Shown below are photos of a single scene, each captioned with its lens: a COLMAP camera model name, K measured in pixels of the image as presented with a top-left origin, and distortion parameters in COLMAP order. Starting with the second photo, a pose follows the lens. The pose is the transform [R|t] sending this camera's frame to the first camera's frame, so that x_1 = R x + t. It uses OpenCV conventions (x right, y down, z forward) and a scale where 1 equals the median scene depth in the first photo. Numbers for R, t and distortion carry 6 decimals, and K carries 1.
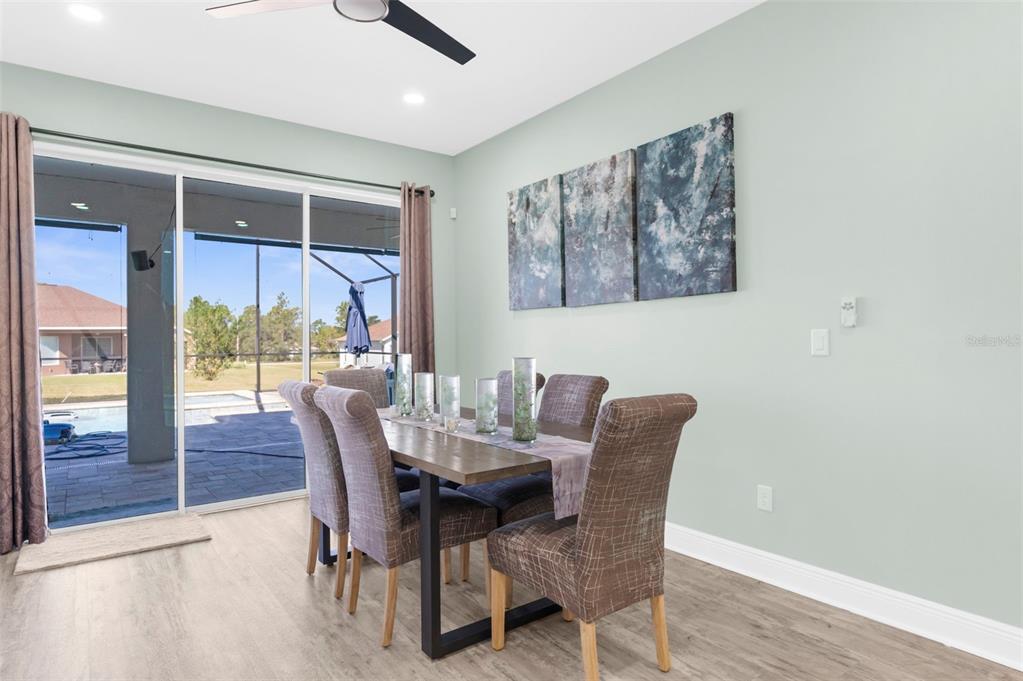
lens RADIAL K [[584.0, 0, 511.5], [0, 584.0, 340.5], [0, 0, 1]] dist [0.000700, -0.000087]
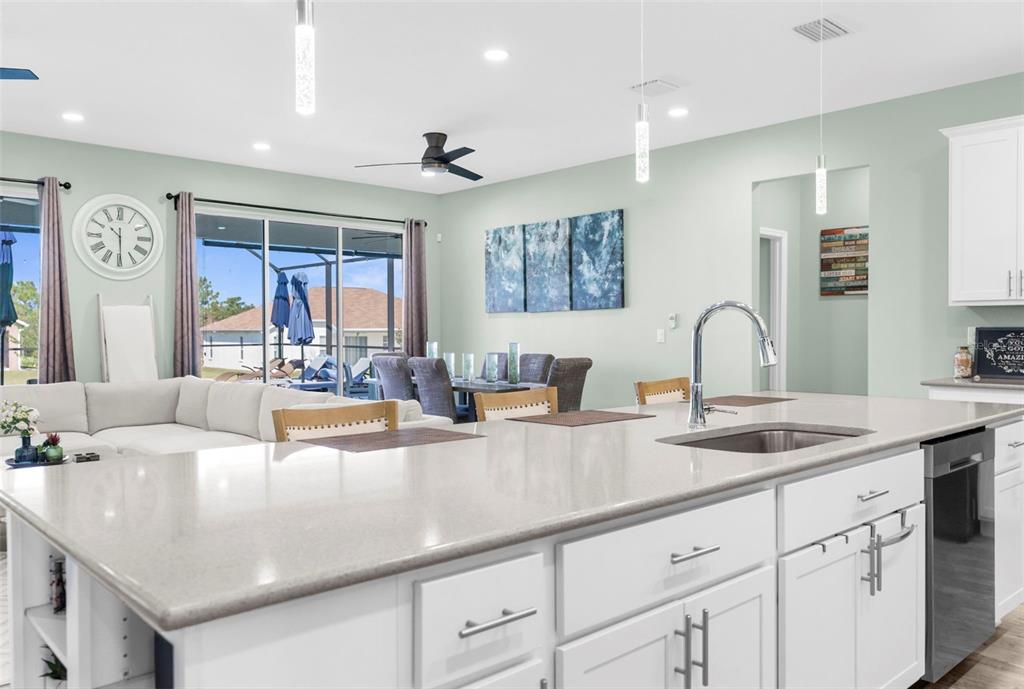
lens RADIAL K [[796.3, 0, 512.0], [0, 796.3, 344.5], [0, 0, 1]] dist [-0.000479, -0.000039]
pose [[0.993213, 0.002556, 0.116278, -0.211225], [-0.004499, 0.999855, 0.016451, -0.007440], [-0.116220, -0.016862, 0.993080, -1.204082]]
